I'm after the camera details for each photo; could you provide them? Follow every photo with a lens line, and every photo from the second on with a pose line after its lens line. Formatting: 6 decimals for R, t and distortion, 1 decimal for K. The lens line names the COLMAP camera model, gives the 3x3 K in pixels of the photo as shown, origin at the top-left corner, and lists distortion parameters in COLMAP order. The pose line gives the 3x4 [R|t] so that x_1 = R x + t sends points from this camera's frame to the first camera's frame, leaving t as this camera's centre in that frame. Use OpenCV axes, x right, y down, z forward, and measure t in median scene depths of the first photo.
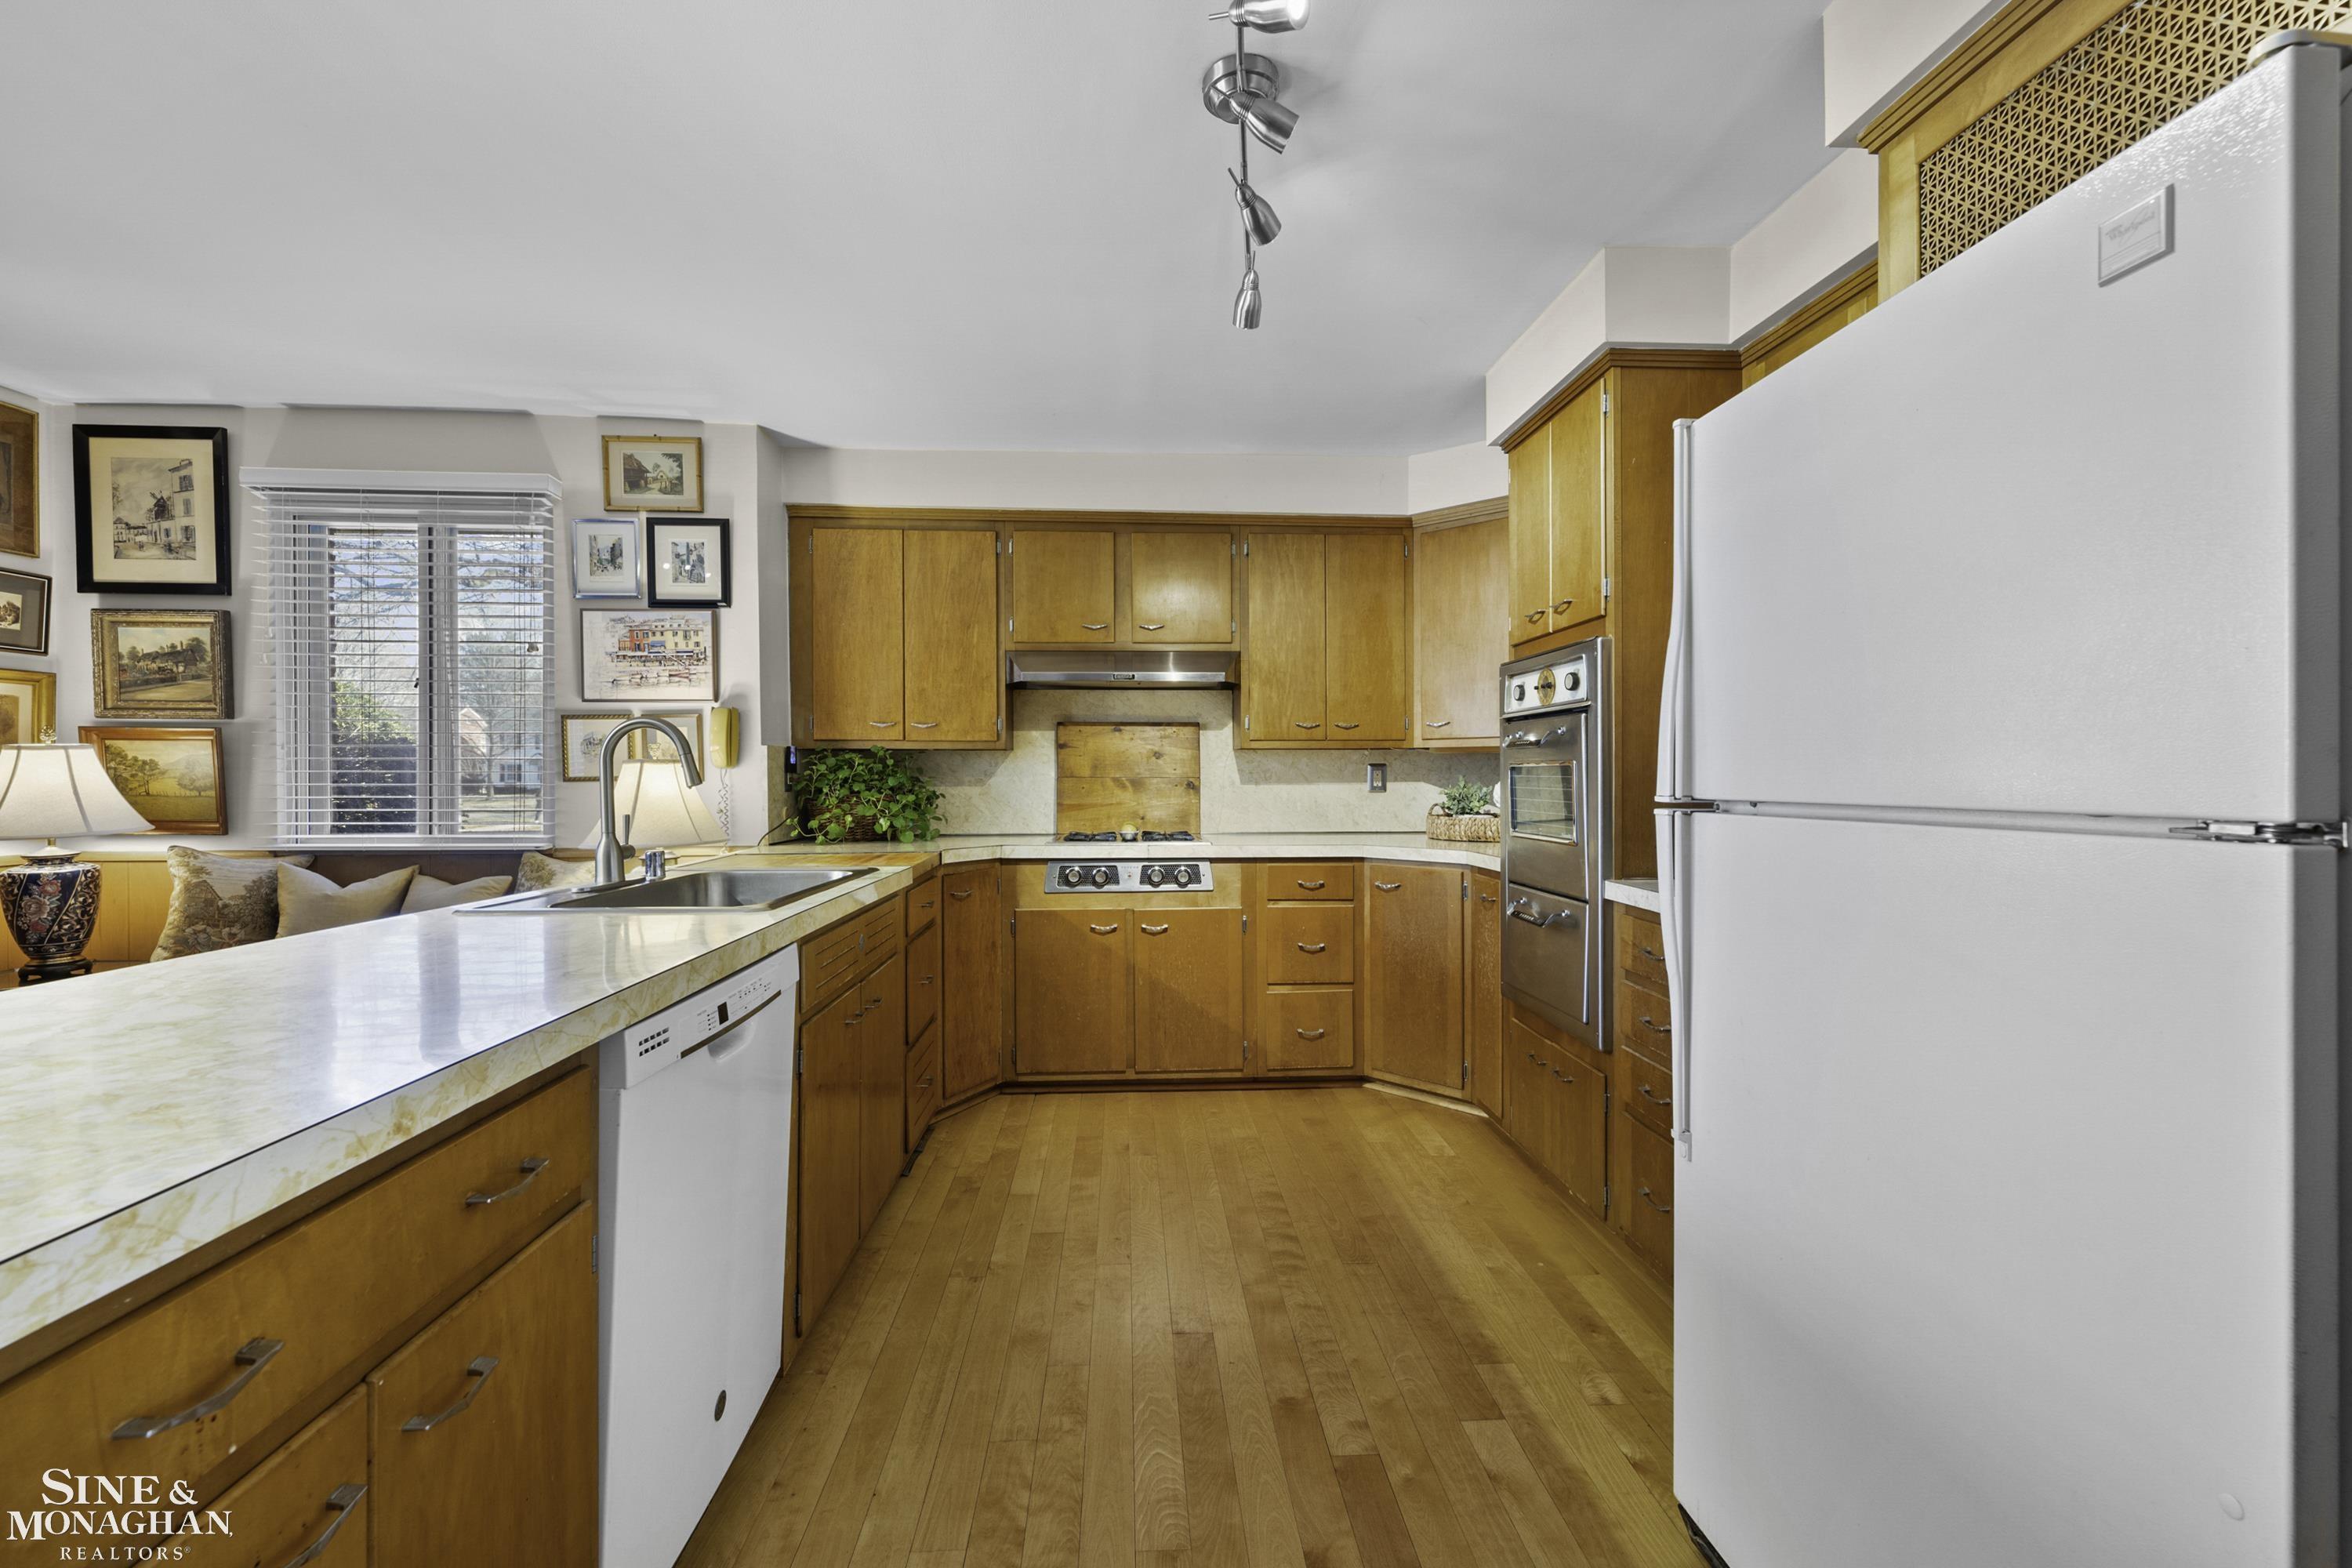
lens RADIAL K [[957.0, 0, 1171.5], [0, 957.0, 774.4], [0, 0, 1]] dist [-0.000182, -0.000006]
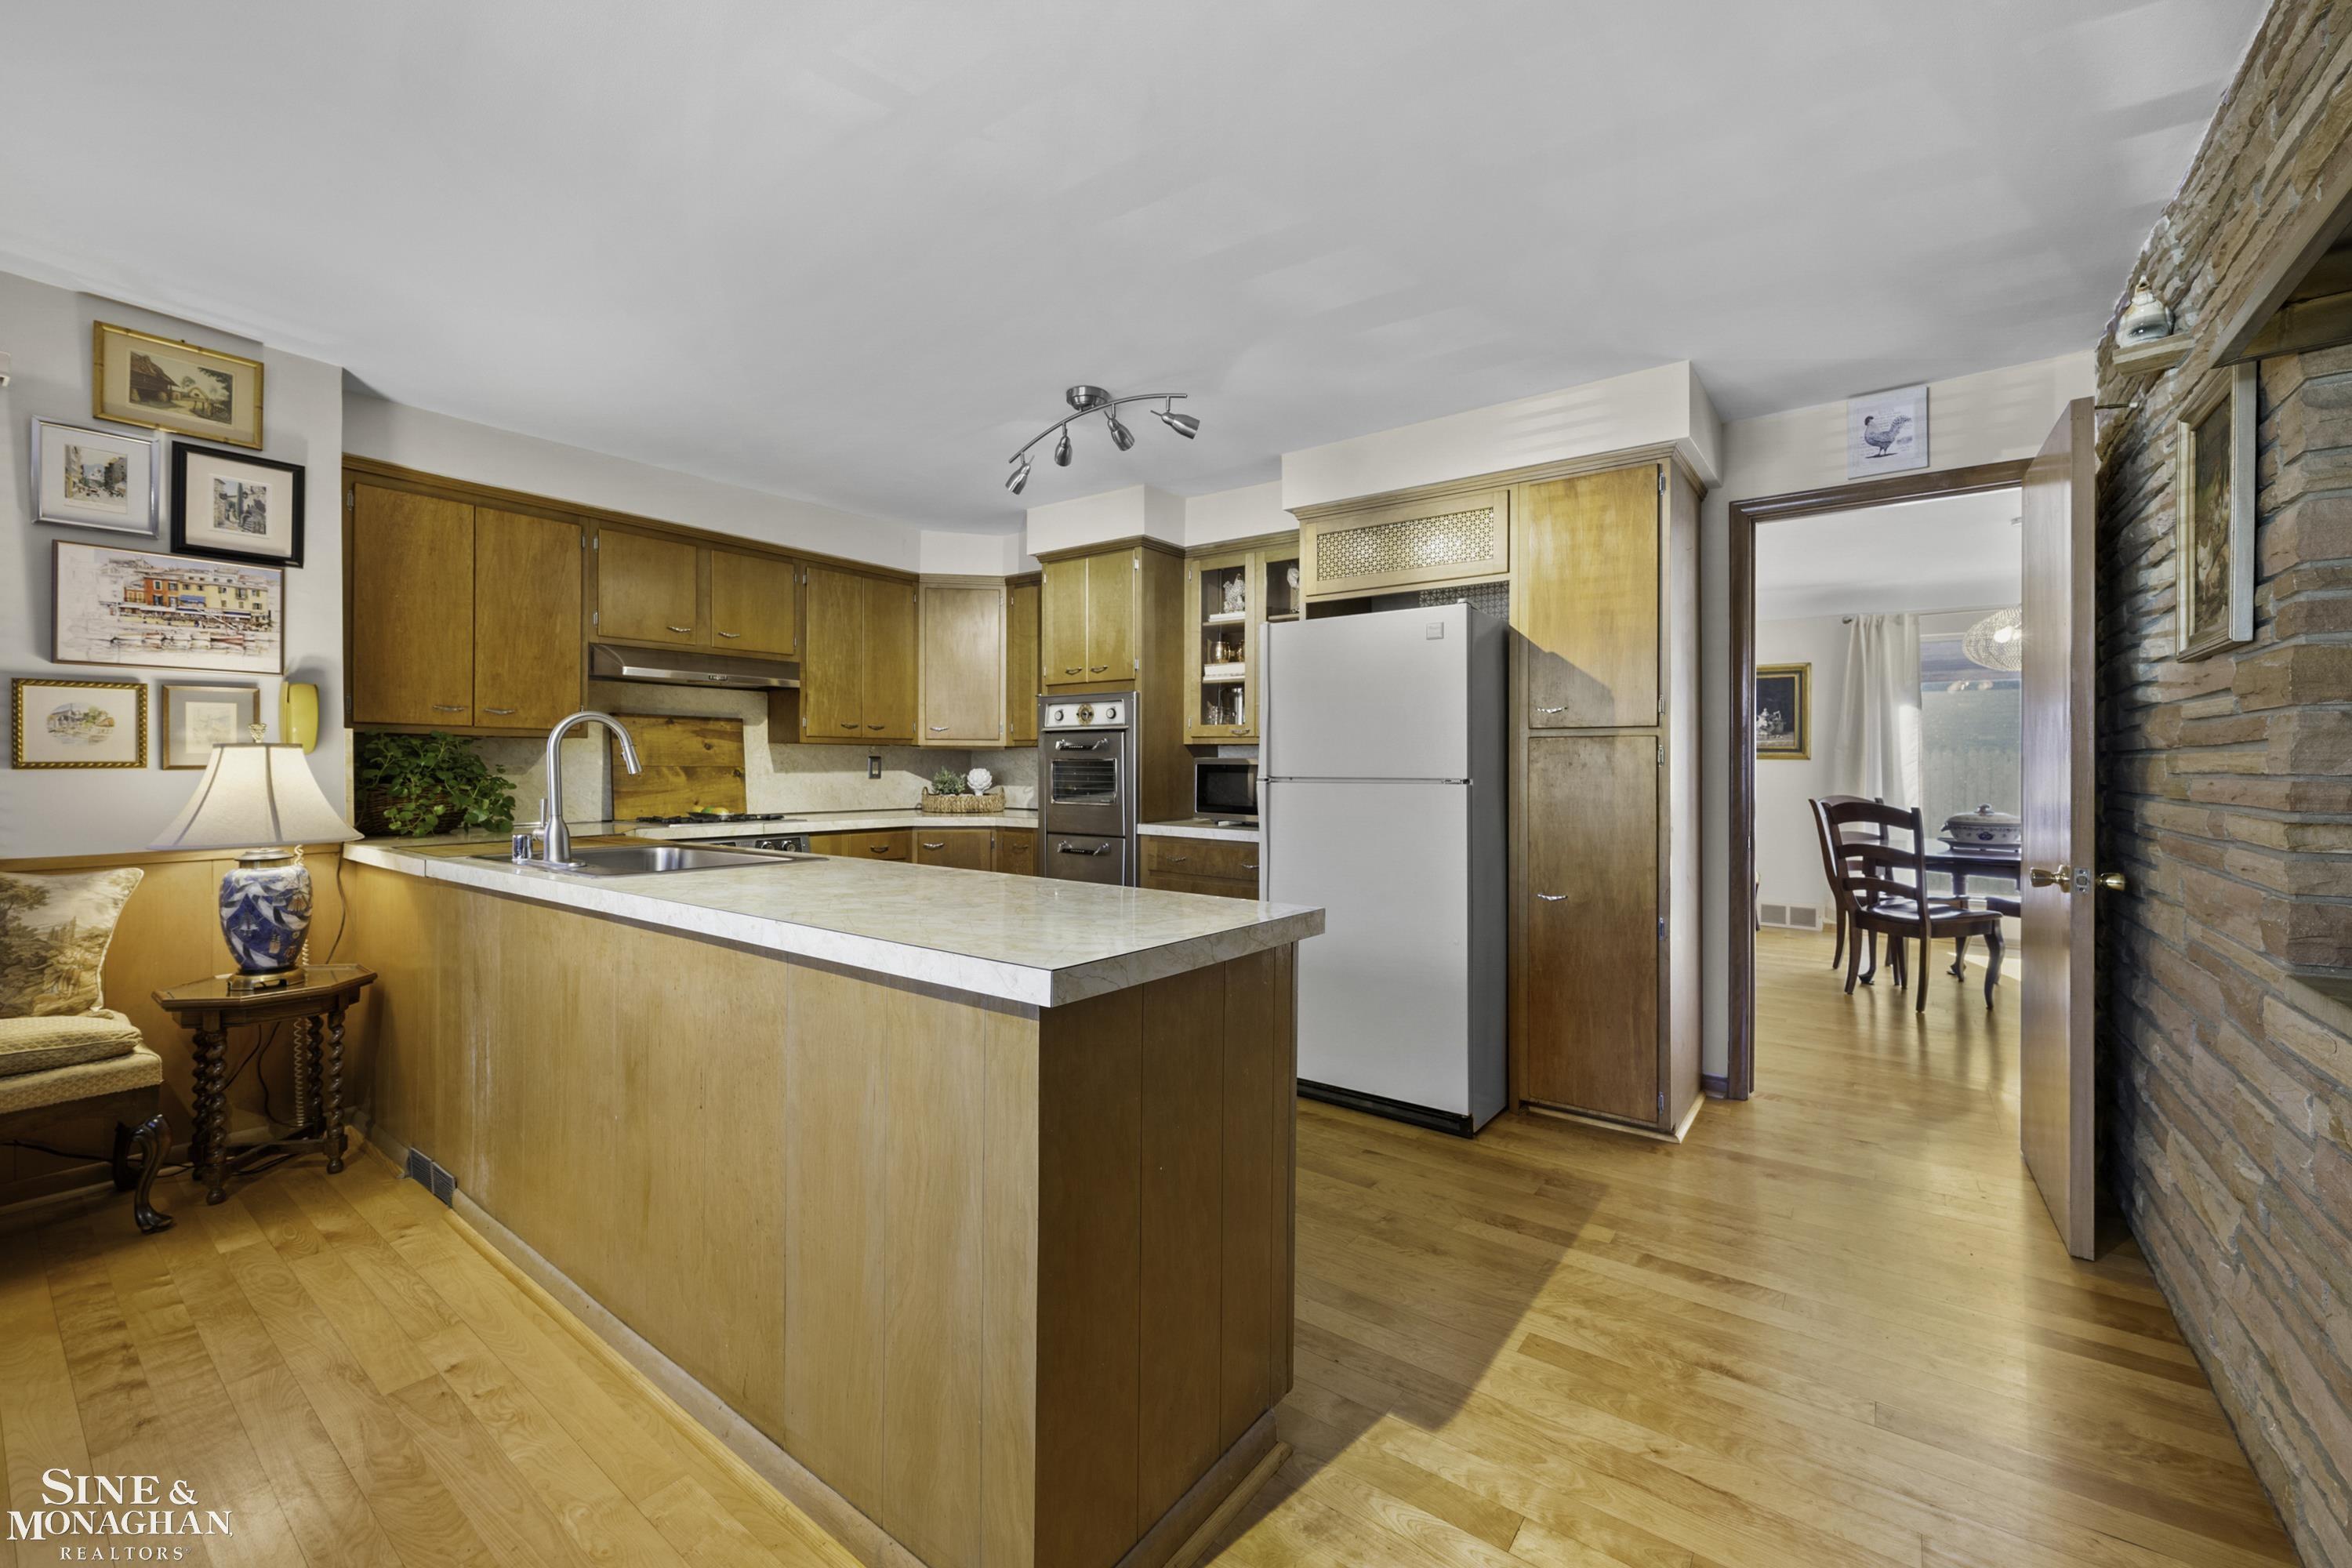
lens RADIAL K [[953.0, 0, 1173.5], [0, 953.0, 747.0], [0, 0, 1]] dist [-0.000825, -0.000046]
pose [[0.643527, 0.020162, 0.765158, -0.610577], [-0.005729, 0.999752, -0.021525, 0.001537], [-0.765402, 0.009468, 0.643482, -0.156497]]
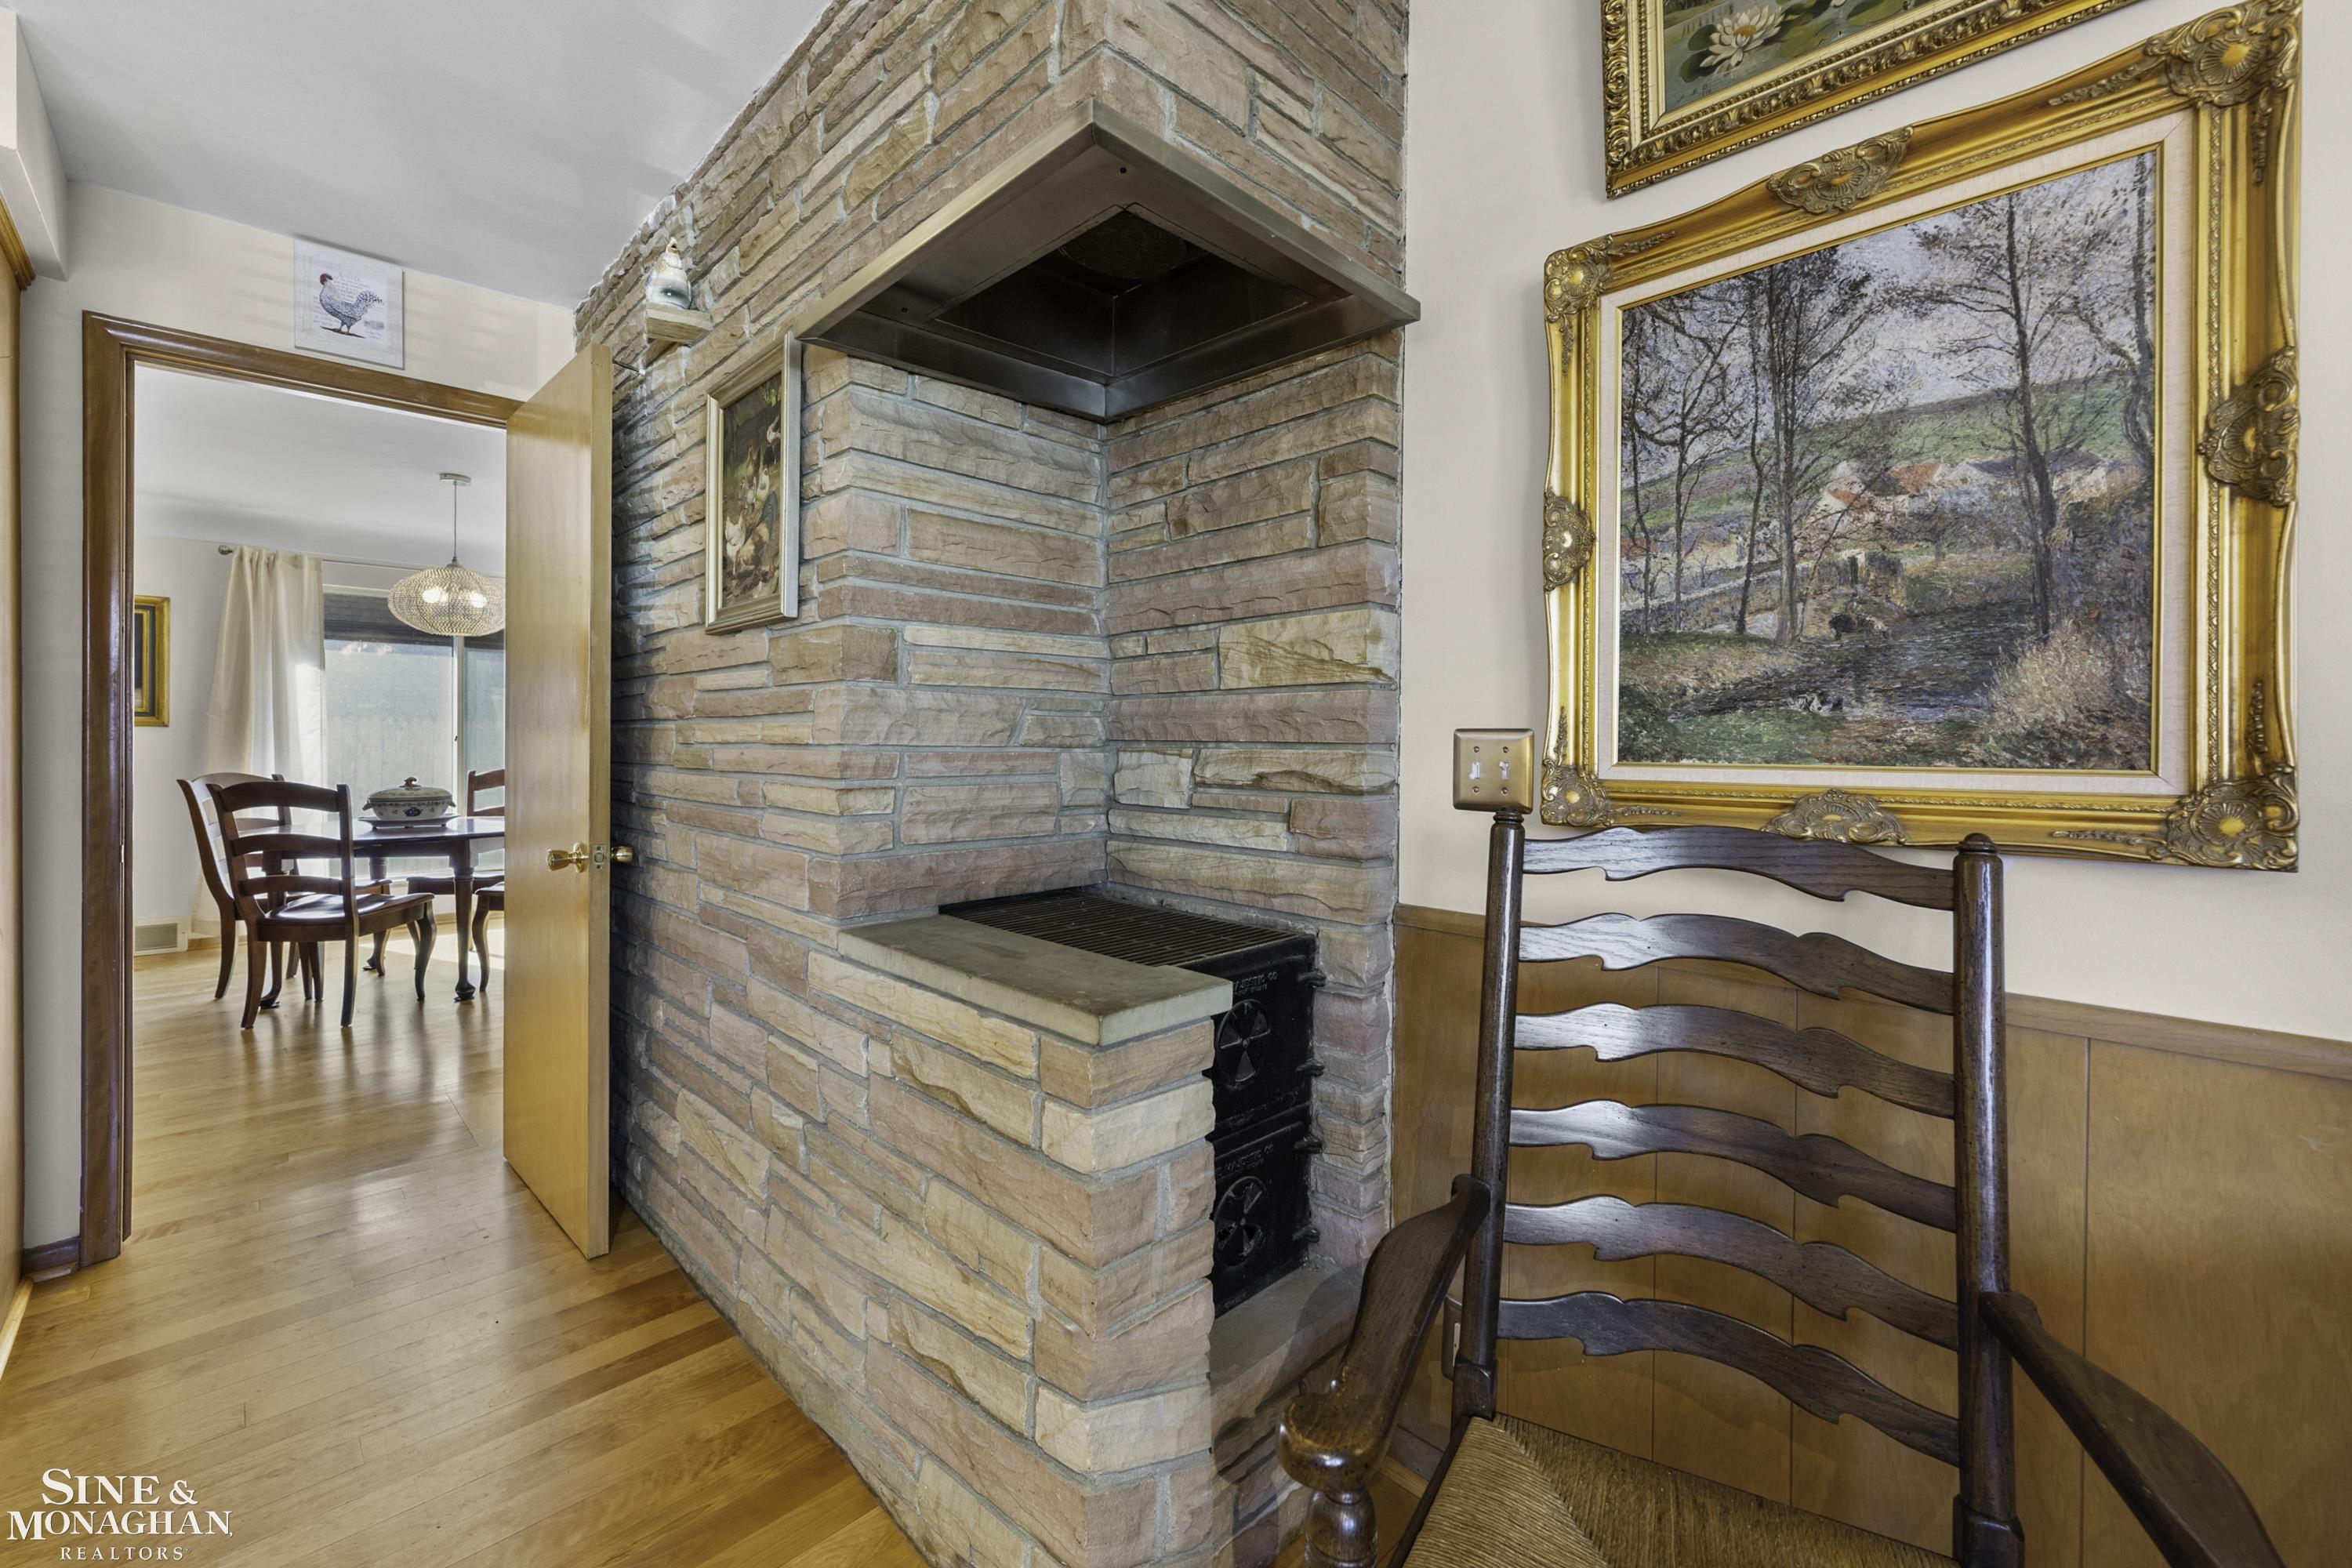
lens RADIAL K [[953.0, 0, 1173.5], [0, 953.0, 747.0], [0, 0, 1]] dist [-0.000825, -0.000046]
pose [[-0.666651, -0.004092, 0.745359, -0.441209], [-0.001330, 0.999990, 0.004300, 0.001065], [-0.745369, 0.001875, -0.666650, -0.089165]]
